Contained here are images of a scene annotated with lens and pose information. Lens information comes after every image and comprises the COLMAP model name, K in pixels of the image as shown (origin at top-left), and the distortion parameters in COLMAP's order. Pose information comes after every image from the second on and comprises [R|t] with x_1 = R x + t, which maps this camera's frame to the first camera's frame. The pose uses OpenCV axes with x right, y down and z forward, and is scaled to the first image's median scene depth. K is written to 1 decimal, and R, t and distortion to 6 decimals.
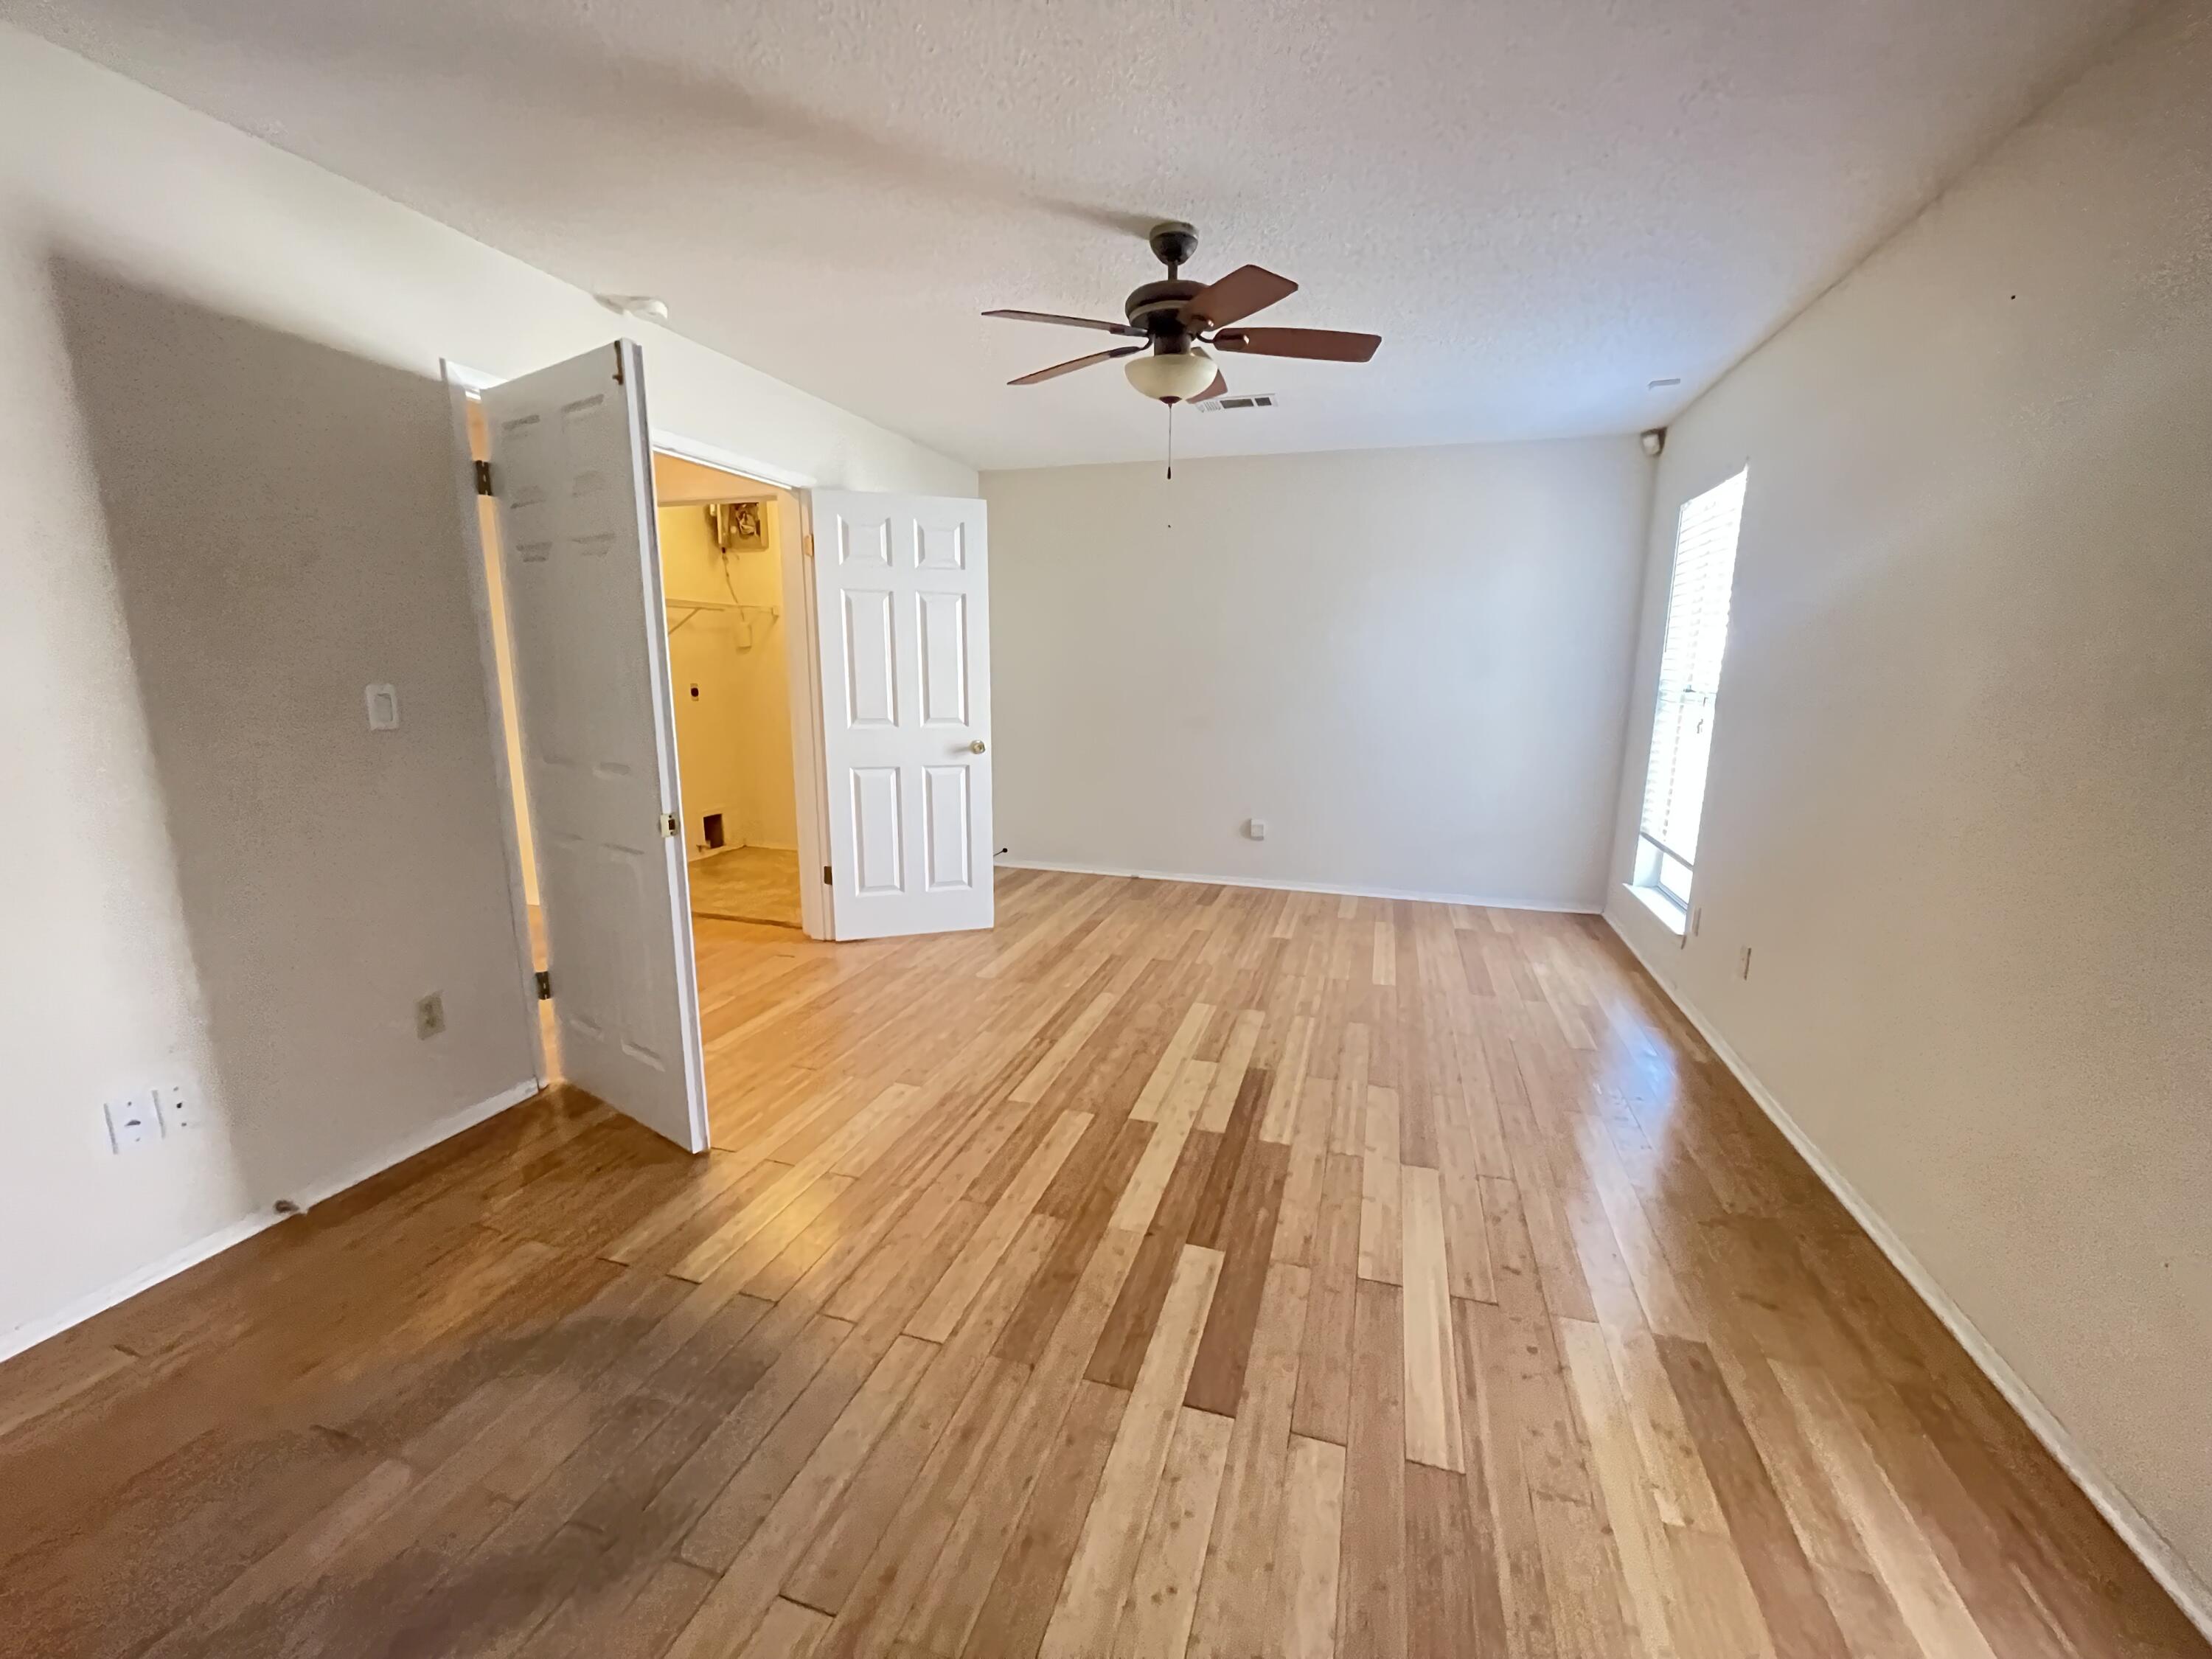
lens RADIAL K [[891.8, 0, 1105.6], [0, 891.8, 840.2], [0, 0, 1]] dist [-0.002579, -0.000426]
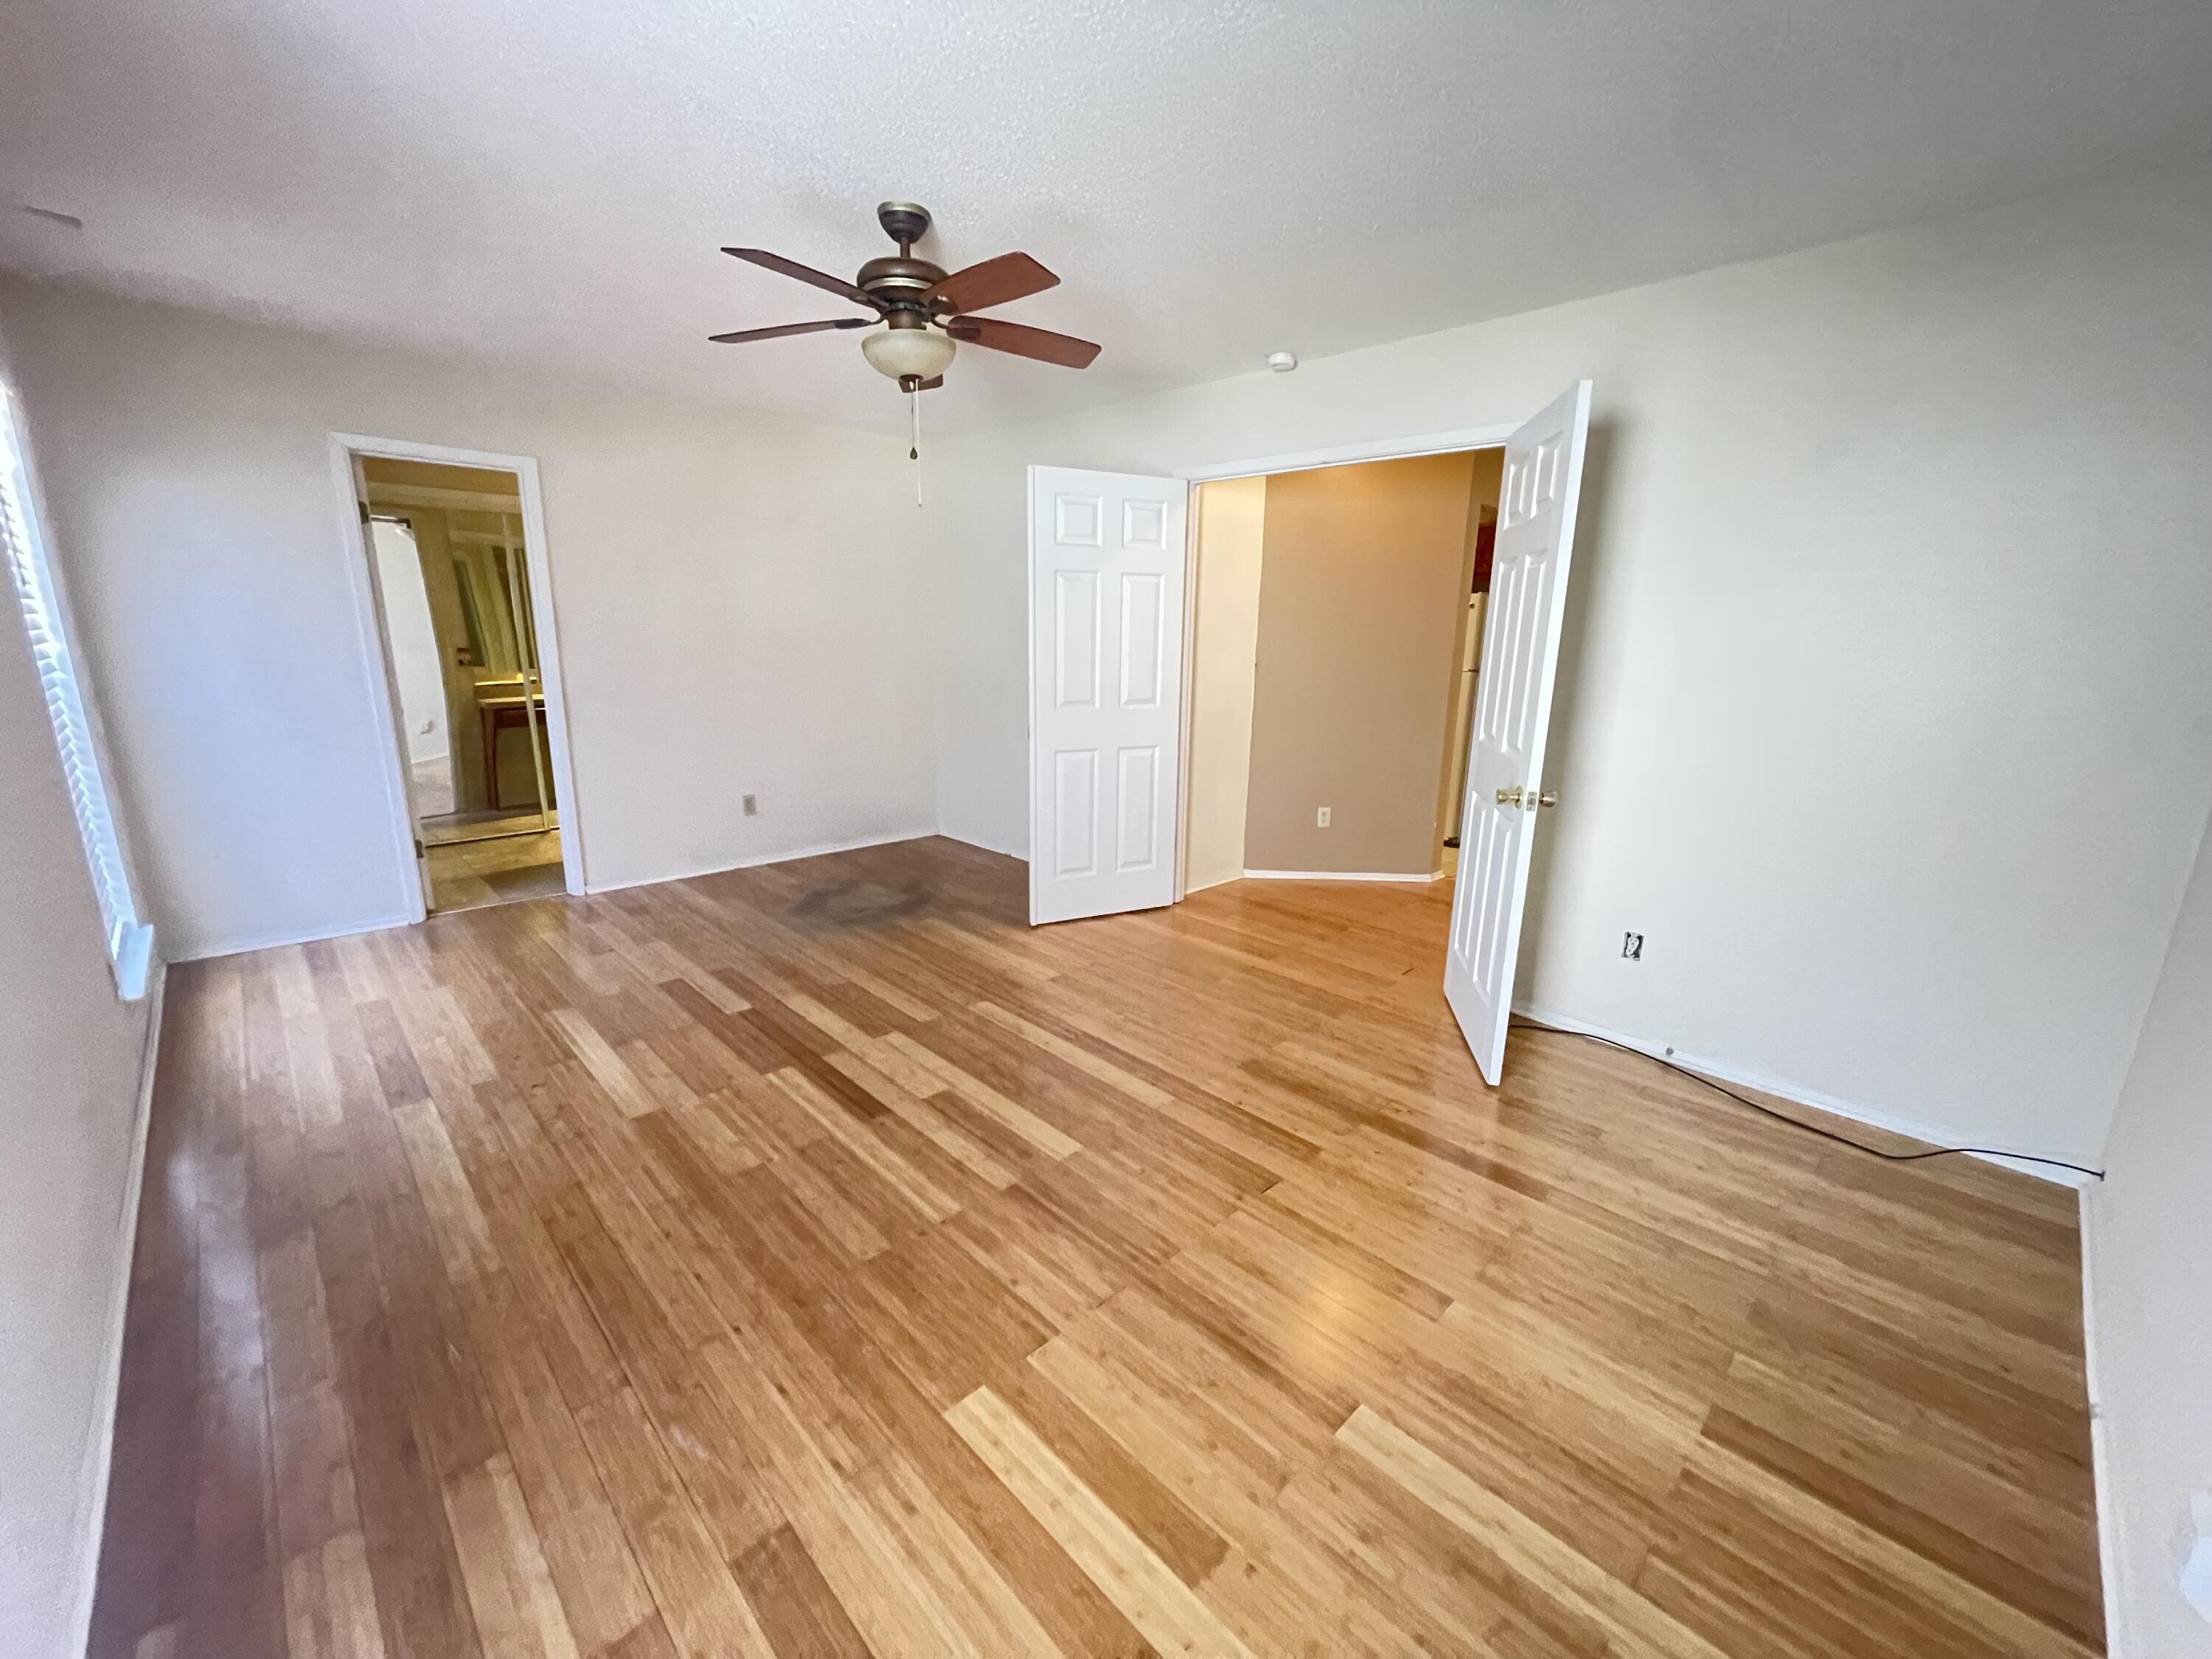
lens RADIAL K [[891.8, 0, 1105.6], [0, 891.8, 840.2], [0, 0, 1]] dist [-0.002579, -0.000426]
pose [[-0.476681, 0.194532, -0.857282, 0.778808], [-0.196996, 0.926767, 0.319837, -0.321161], [0.856719, 0.321341, -0.403450, 1.485458]]
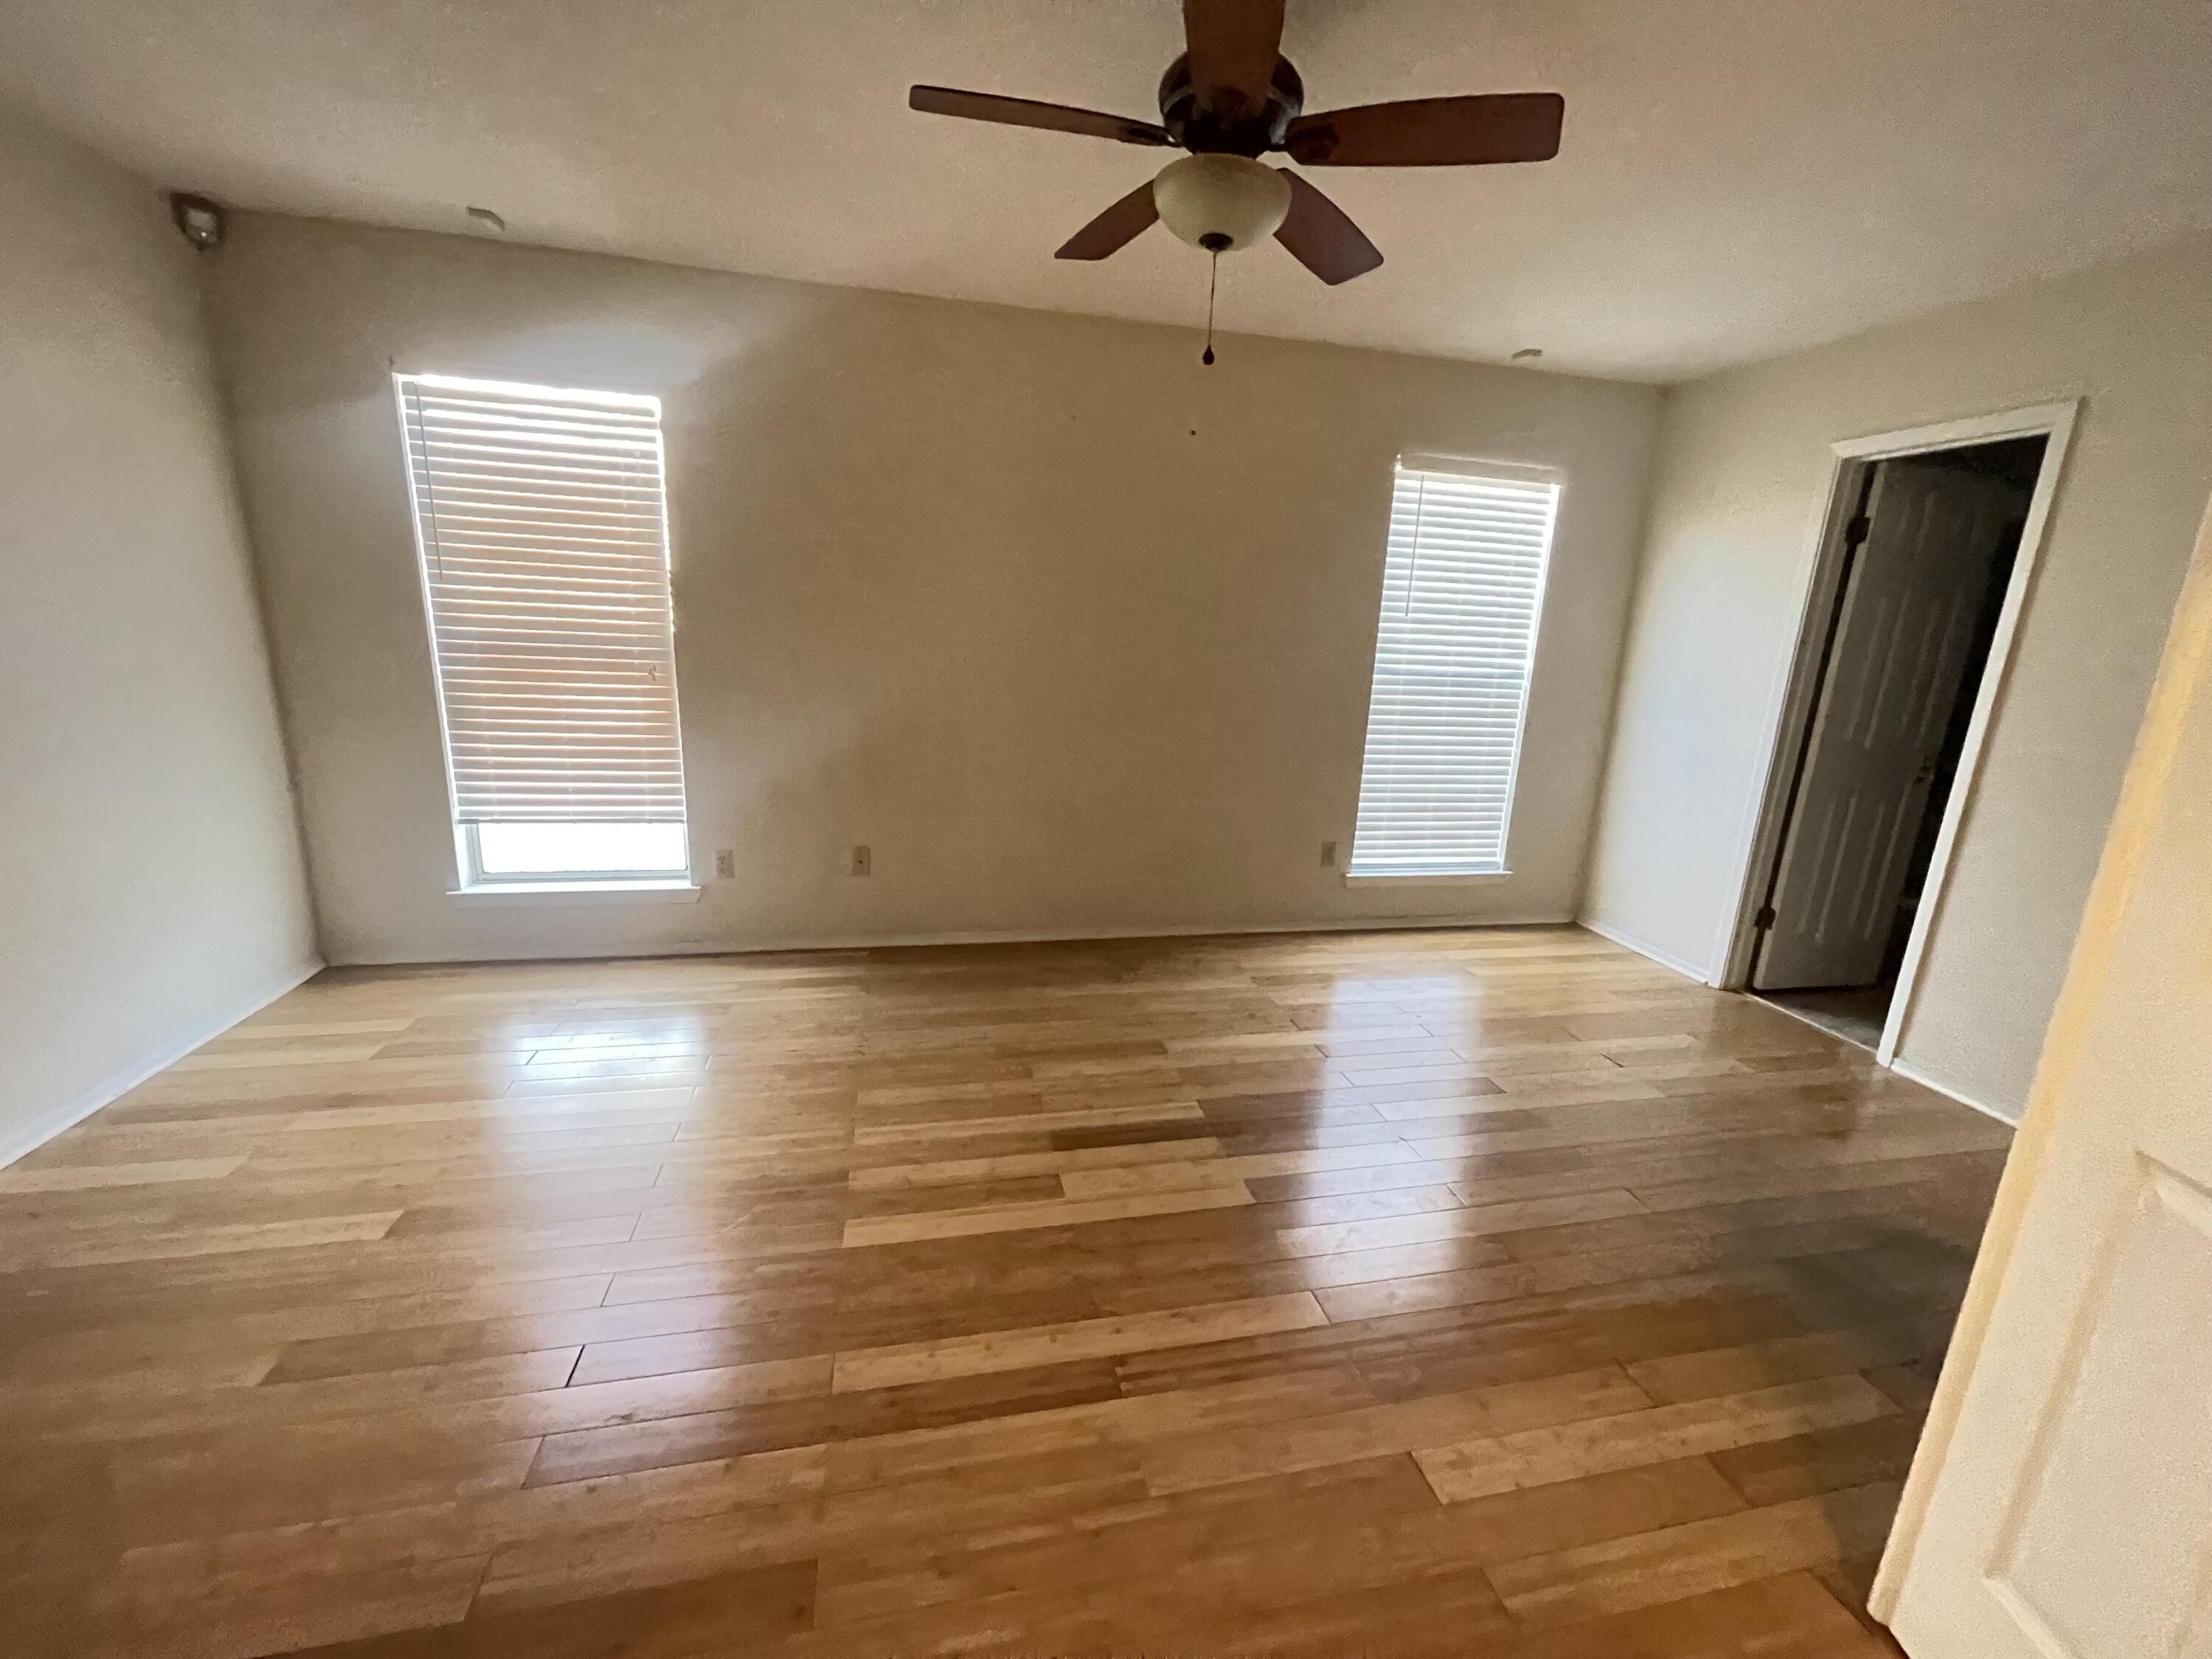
lens RADIAL K [[891.8, 0, 1105.6], [0, 891.8, 840.2], [0, 0, 1]] dist [-0.002579, -0.000426]
pose [[-0.502163, -0.236198, 0.831891, -0.462083], [0.122950, 0.932704, 0.339039, -0.266298], [-0.855988, 0.272534, -0.439329, 1.262706]]
